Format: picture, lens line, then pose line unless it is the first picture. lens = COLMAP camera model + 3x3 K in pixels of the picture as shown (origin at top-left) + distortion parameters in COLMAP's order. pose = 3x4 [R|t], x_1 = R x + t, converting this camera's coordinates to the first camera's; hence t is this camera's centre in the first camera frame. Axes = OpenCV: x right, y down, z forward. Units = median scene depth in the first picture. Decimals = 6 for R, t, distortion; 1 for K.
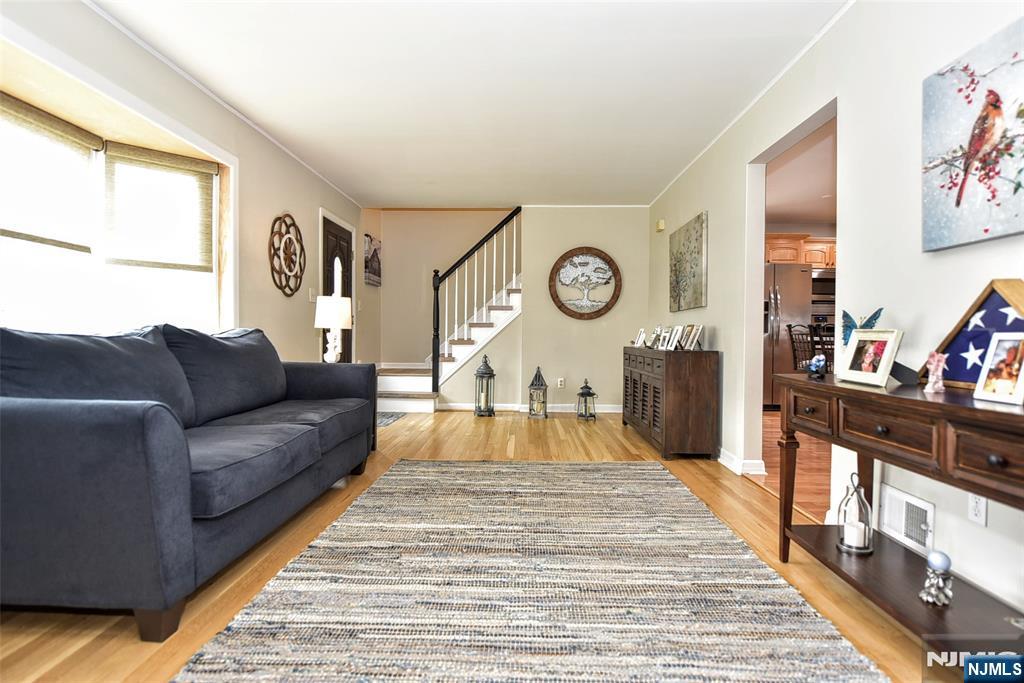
lens RADIAL K [[509.8, 0, 512.0], [0, 509.8, 341.5], [0, 0, 1]] dist [-0.003095, -0.000663]
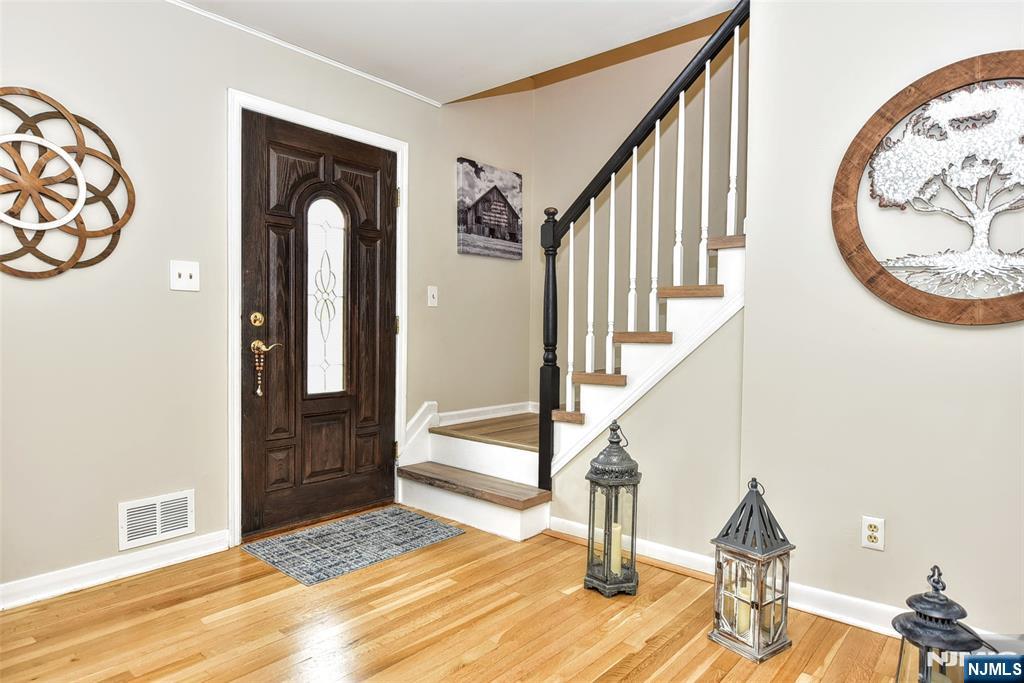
lens RADIAL K [[598.7, 0, 512.0], [0, 598.7, 341.5], [0, 0, 1]] dist [0.001930, 0.000152]
pose [[0.777434, 0.020449, -0.628633, 0.148642], [-0.021040, 0.999757, 0.006501, -0.030174], [0.628613, 0.008172, 0.777675, 0.583475]]
